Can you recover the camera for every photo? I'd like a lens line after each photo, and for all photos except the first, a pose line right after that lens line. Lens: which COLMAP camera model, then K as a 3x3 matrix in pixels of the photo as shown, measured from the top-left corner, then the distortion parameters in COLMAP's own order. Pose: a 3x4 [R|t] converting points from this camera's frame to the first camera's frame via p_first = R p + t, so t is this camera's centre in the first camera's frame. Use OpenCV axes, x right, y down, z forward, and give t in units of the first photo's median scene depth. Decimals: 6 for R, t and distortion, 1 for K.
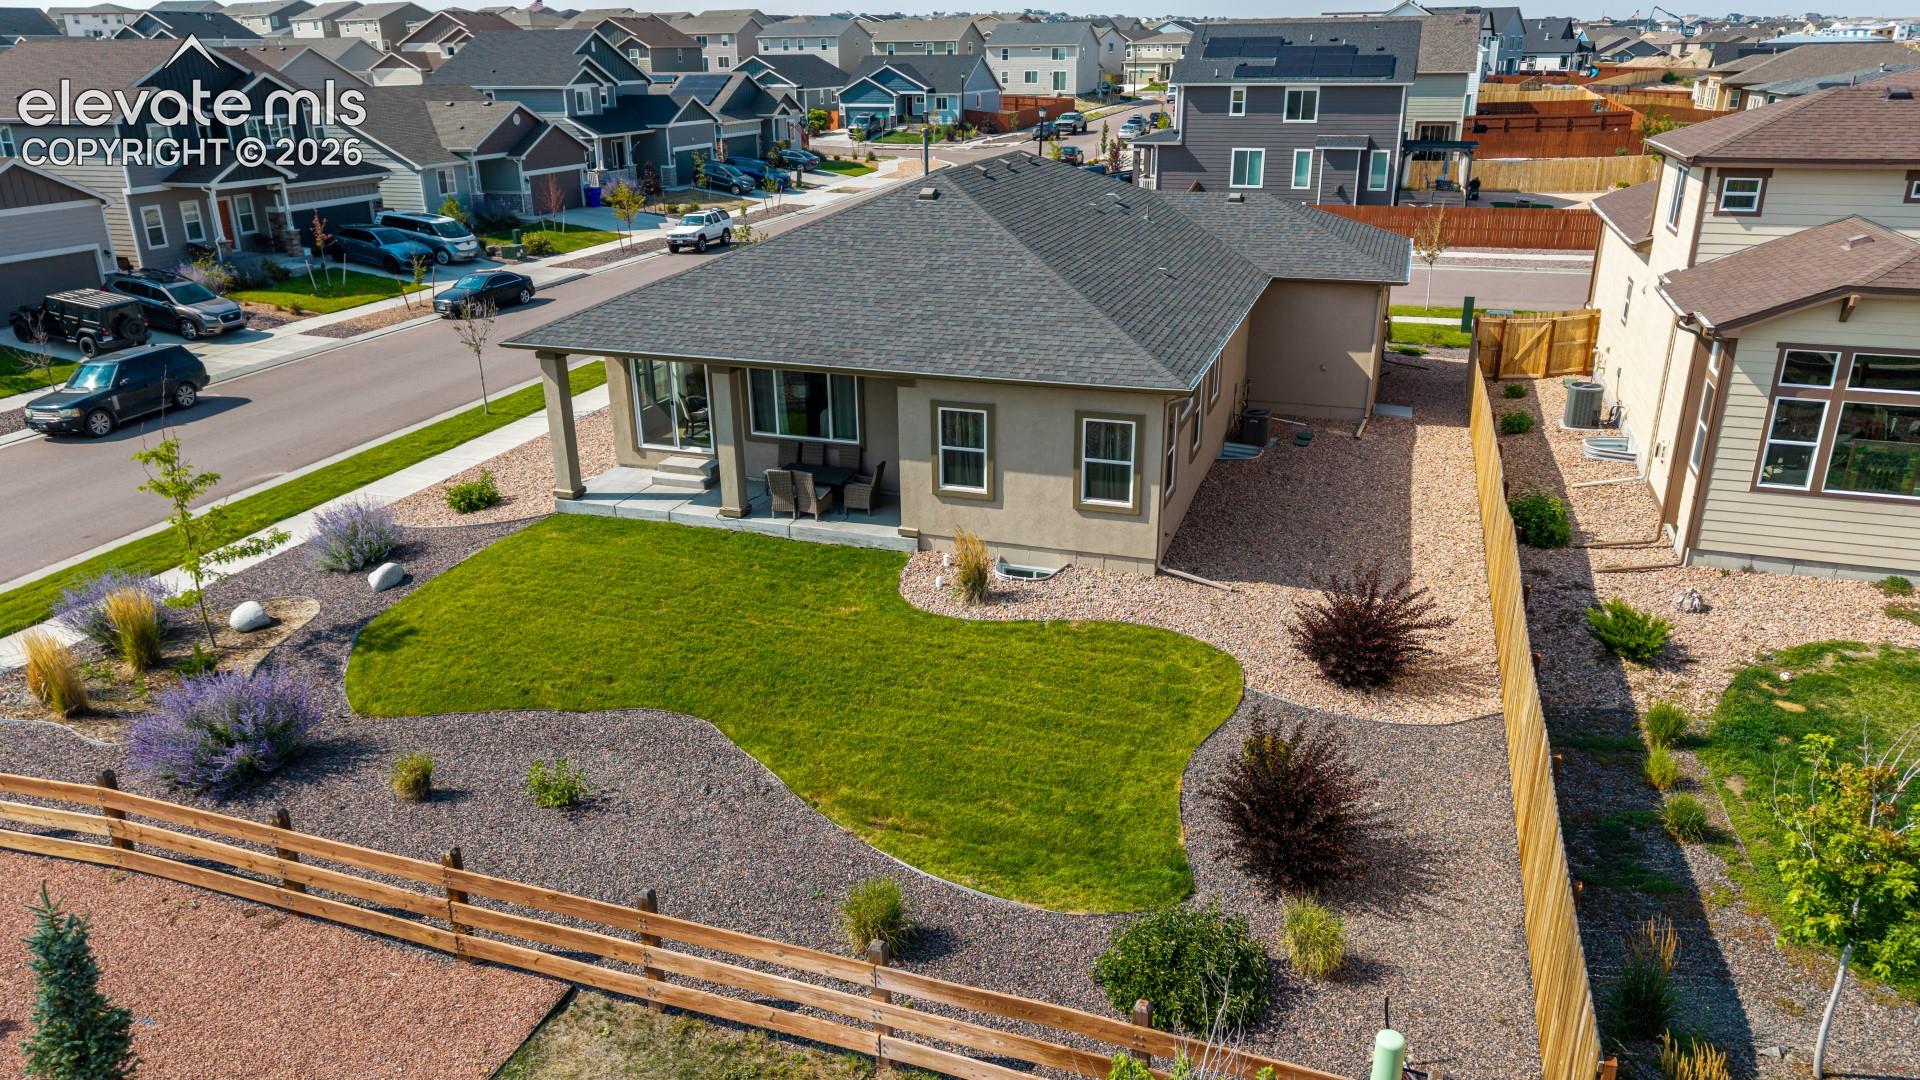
lens RADIAL K [[1297.7, 0, 954.7], [0, 1297.7, 542.5], [0, 0, 1]] dist [0.029579, -0.031578]
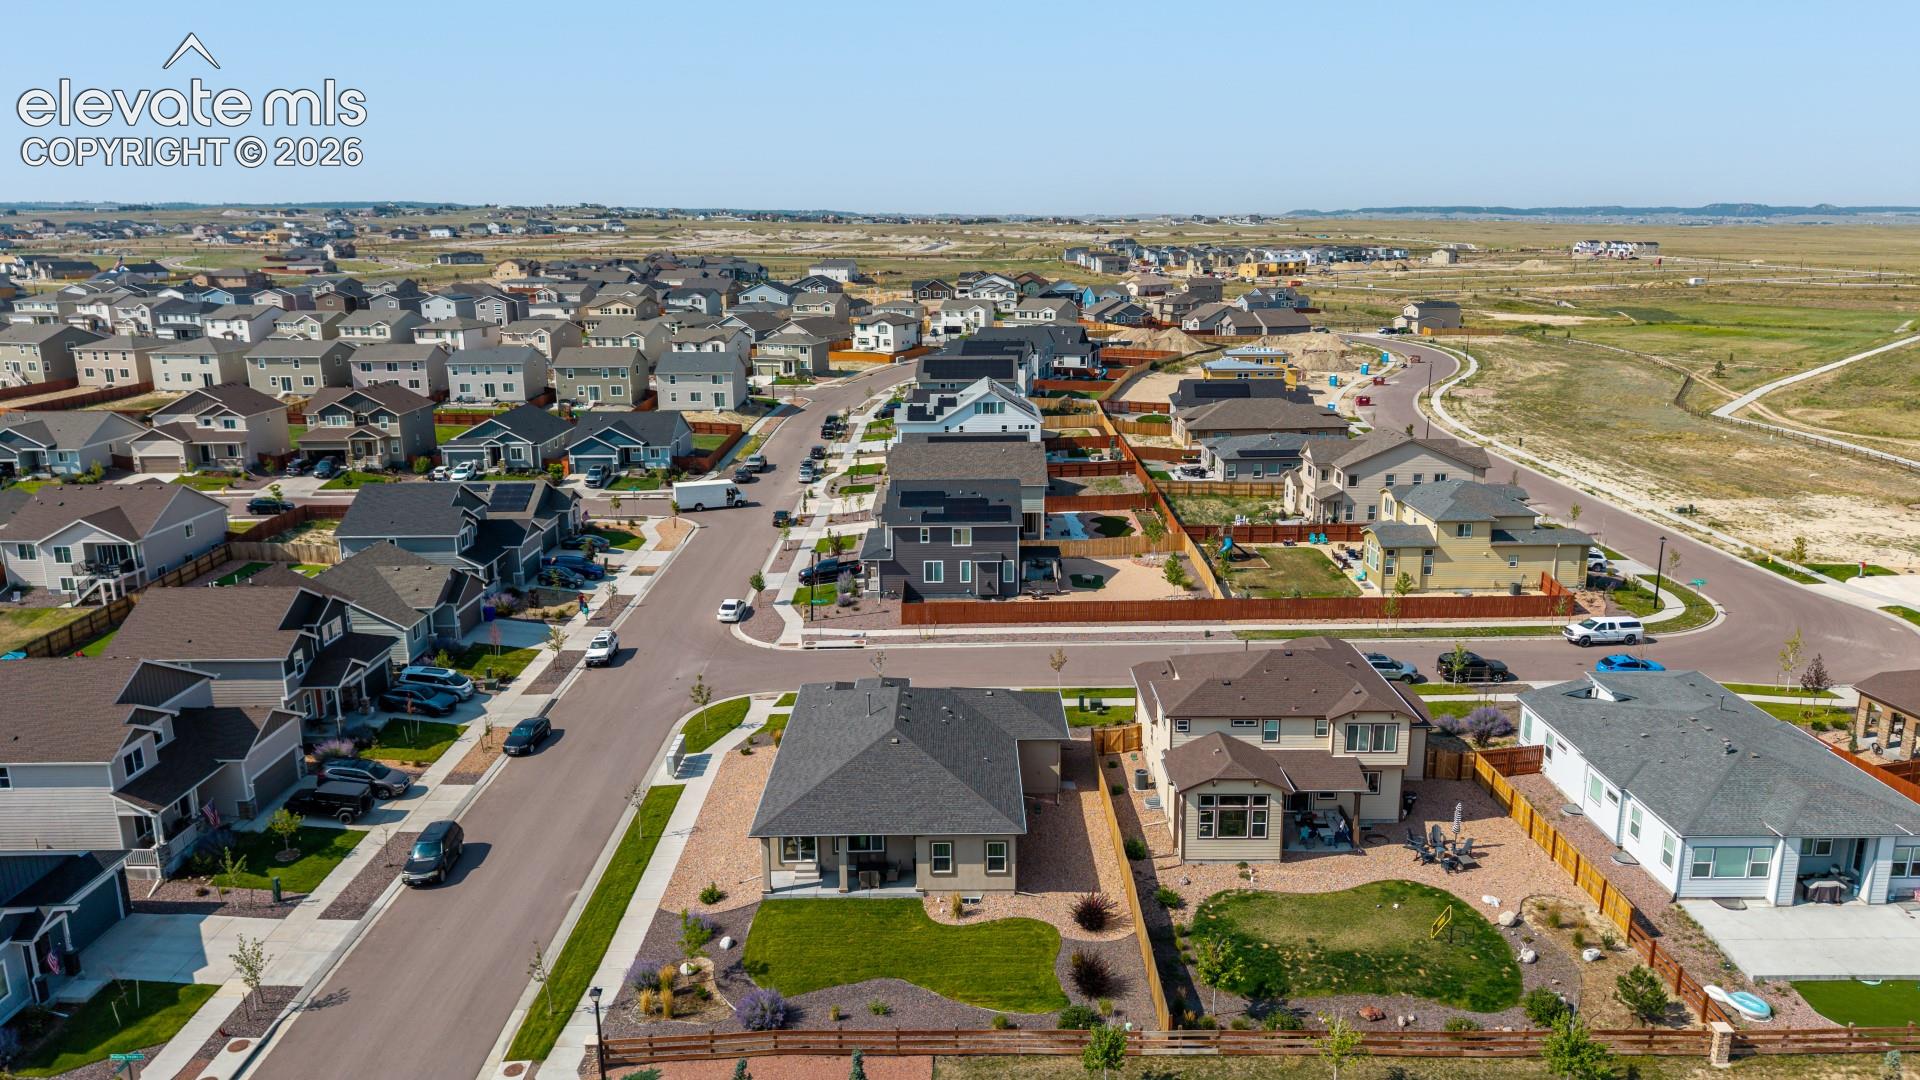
lens RADIAL K [[1306.0, 0, 953.7], [0, 1306.0, 539.0], [0, 0, 1]] dist [0.044101, -0.055133]
pose [[0.947026, -0.075557, 0.312143, -0.750106], [0.114190, 0.987639, -0.107379, -0.420170], [-0.300171, 0.137335, 0.943947, -1.633872]]
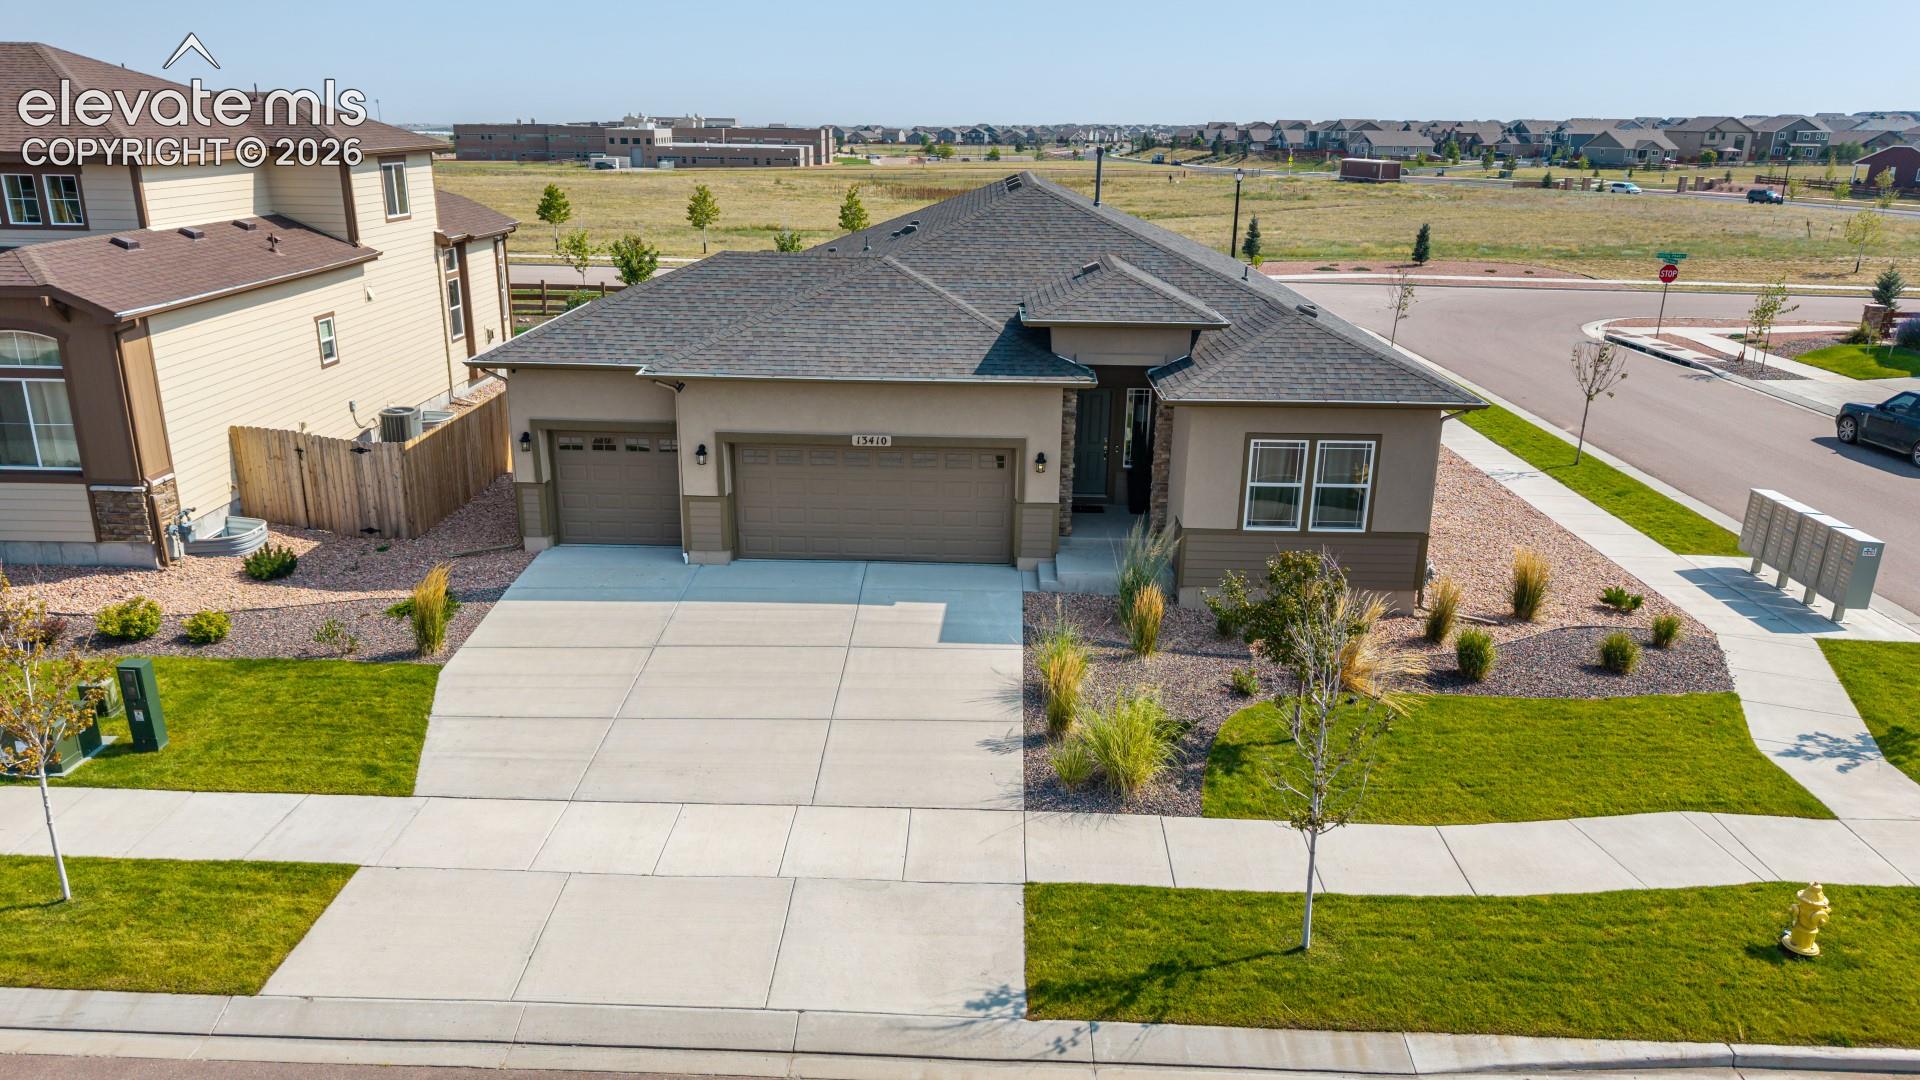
lens RADIAL K [[1319.1, 0, 955.6], [0, 1319.1, 536.9], [0, 0, 1]] dist [0.012966, -0.005455]
pose [[-0.950921, 0.093310, -0.295028, 0.499513], [-0.112252, 0.784475, 0.609917, -0.865105], [0.288354, 0.613101, -0.735500, 2.392205]]
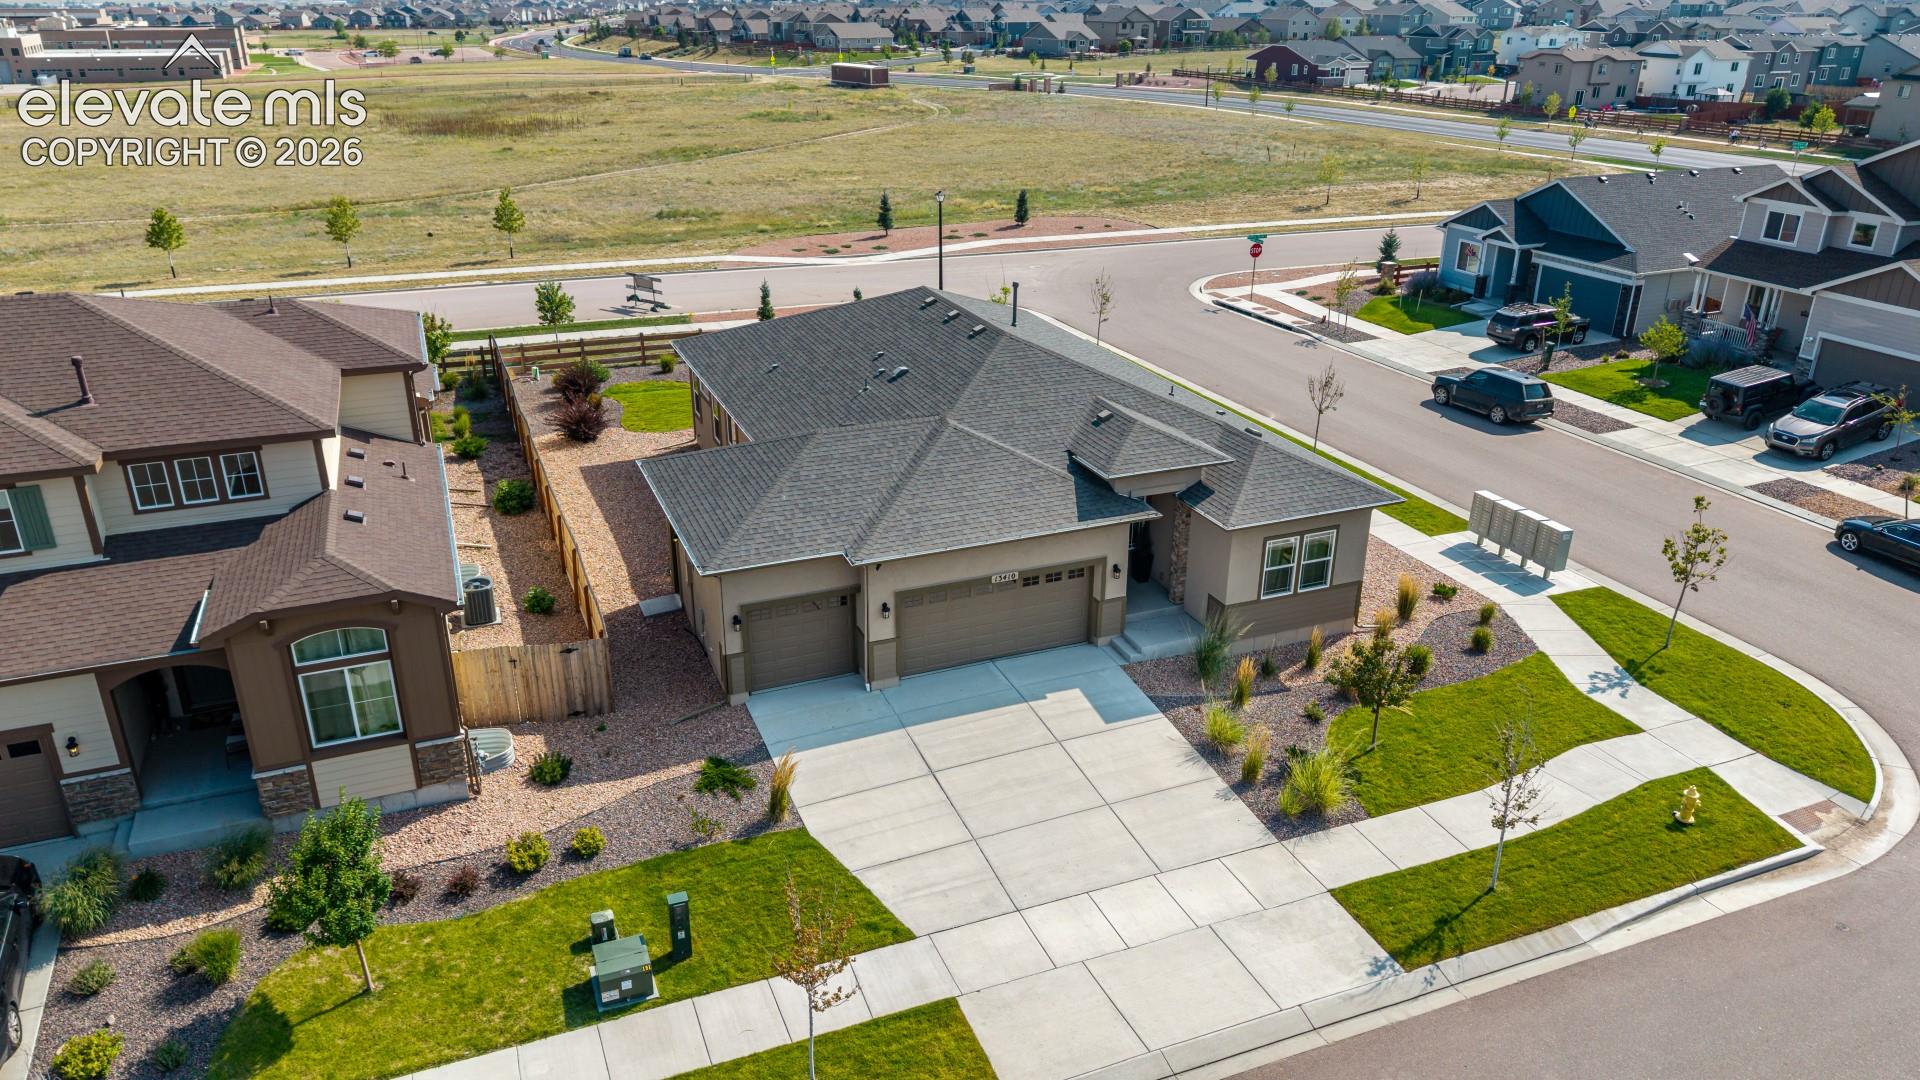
lens RADIAL K [[1297.7, 0, 954.7], [0, 1297.7, 542.5], [0, 0, 1]] dist [0.029579, -0.031578]
pose [[-0.749144, 0.269336, -0.605179, 1.044952], [-0.231191, 0.749844, 0.619907, -1.119520], [0.620753, 0.604311, -0.499473, 2.211743]]
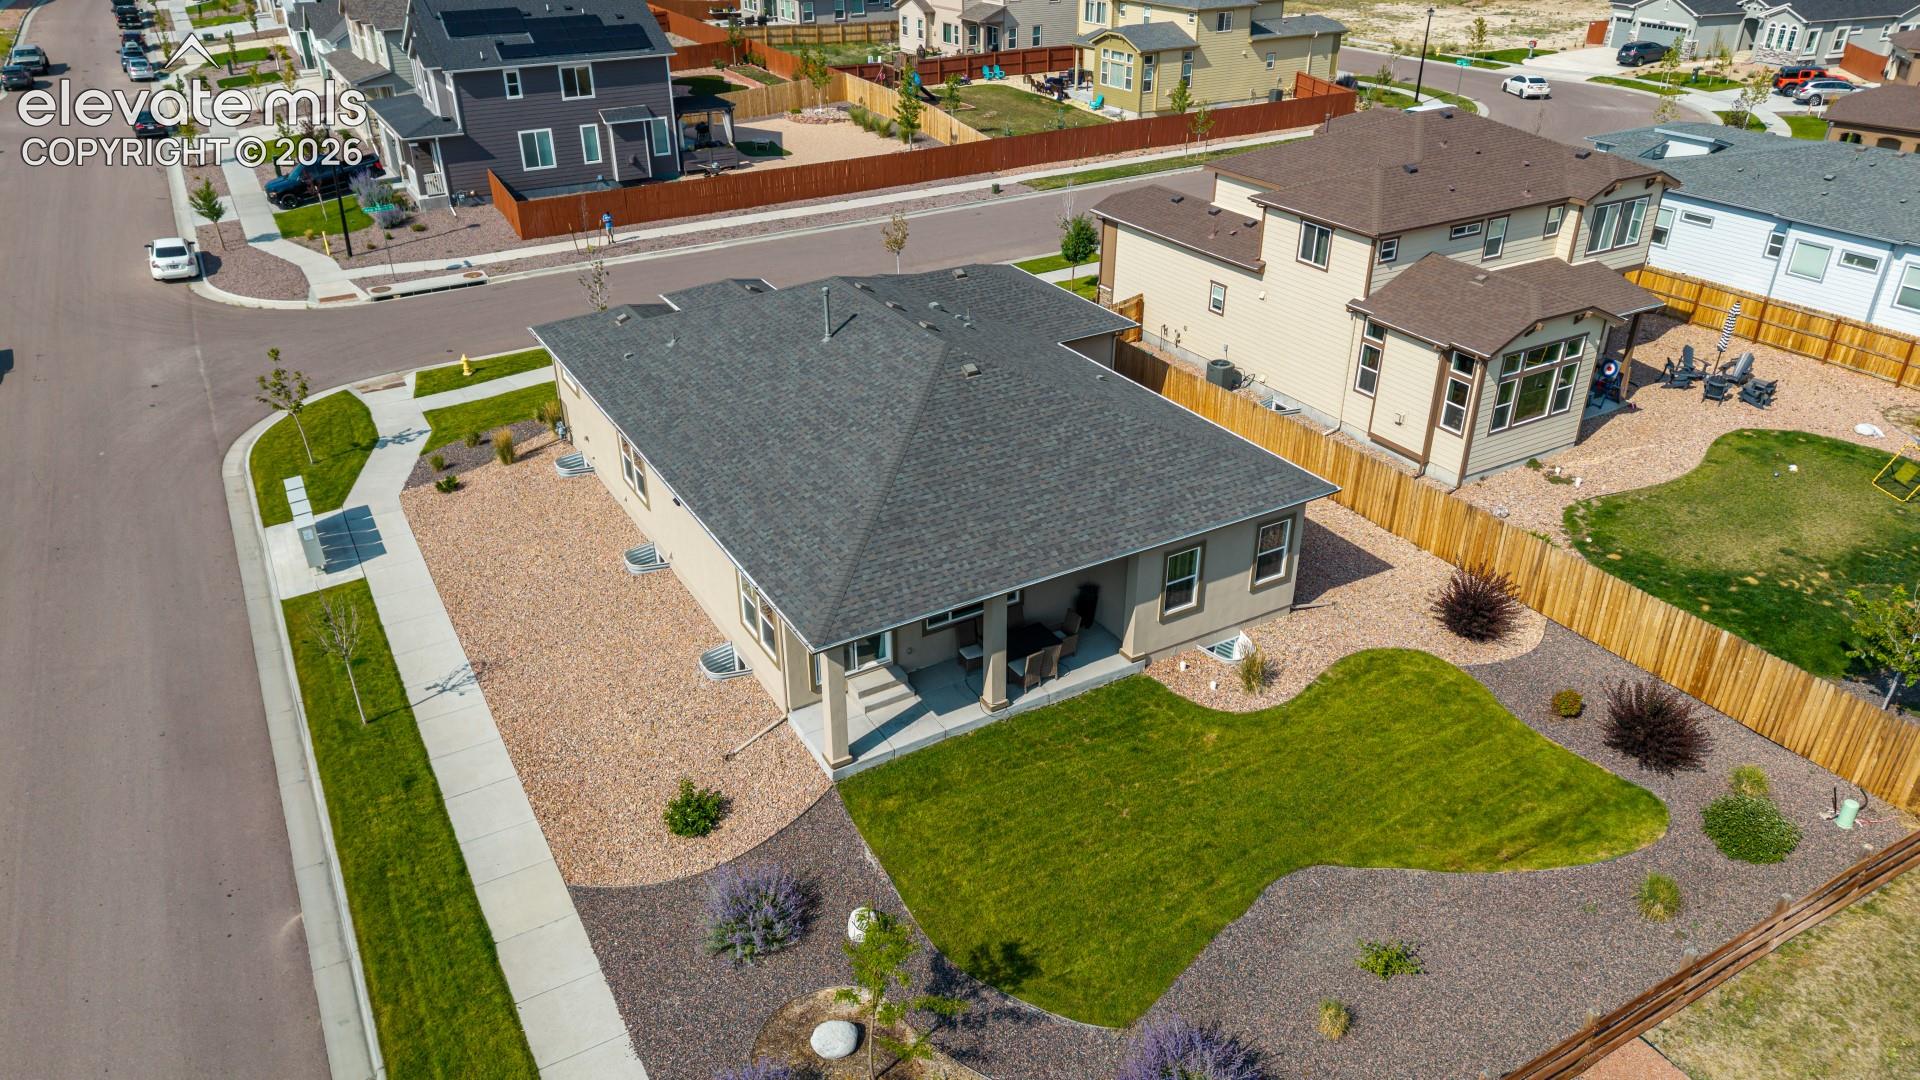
lens RADIAL K [[1285.1, 0, 954.4], [0, 1285.1, 542.8], [0, 0, 1]] dist [0.030016, -0.031238]
pose [[0.654746, -0.355609, 0.666970, -0.925251], [0.266389, 0.934359, 0.236666, -0.445011], [-0.707350, 0.022718, 0.706498, 0.265829]]
